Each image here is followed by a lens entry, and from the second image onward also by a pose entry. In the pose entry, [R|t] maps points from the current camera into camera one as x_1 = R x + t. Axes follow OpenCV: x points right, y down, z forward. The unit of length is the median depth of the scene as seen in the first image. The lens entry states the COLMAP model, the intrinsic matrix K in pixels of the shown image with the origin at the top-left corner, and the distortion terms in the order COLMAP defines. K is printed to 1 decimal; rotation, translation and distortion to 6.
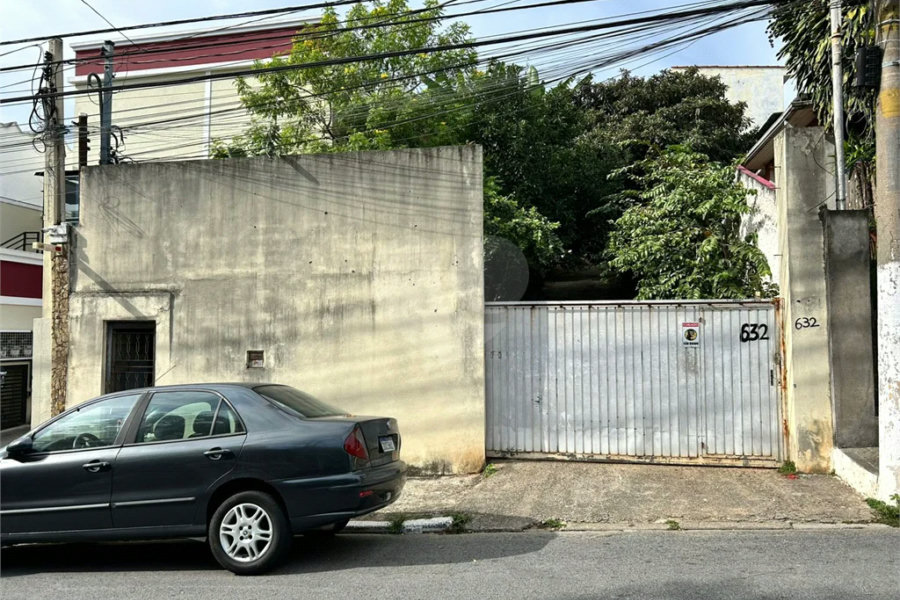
lens RADIAL K [[703.4, 0, 465.6], [0, 703.4, 310.8], [0, 0, 1]] dist [-0.005541, -0.012333]
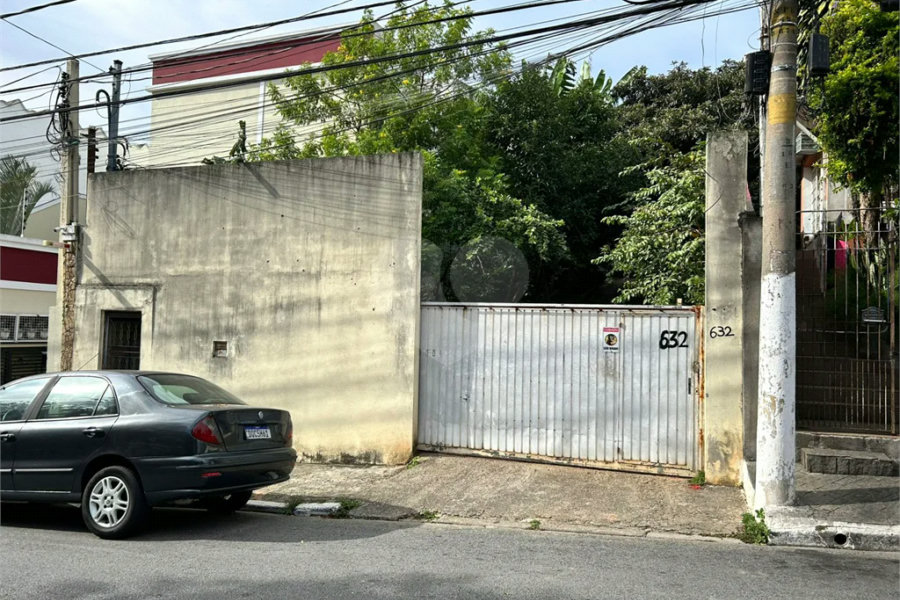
lens RADIAL K [[703.4, 0, 465.6], [0, 703.4, 310.8], [0, 0, 1]] dist [-0.005541, -0.012333]
pose [[0.987140, 0.025383, -0.157828, 0.261022], [-0.023316, 0.999617, 0.014939, -0.016860], [0.158147, -0.011067, 0.987354, -0.023681]]
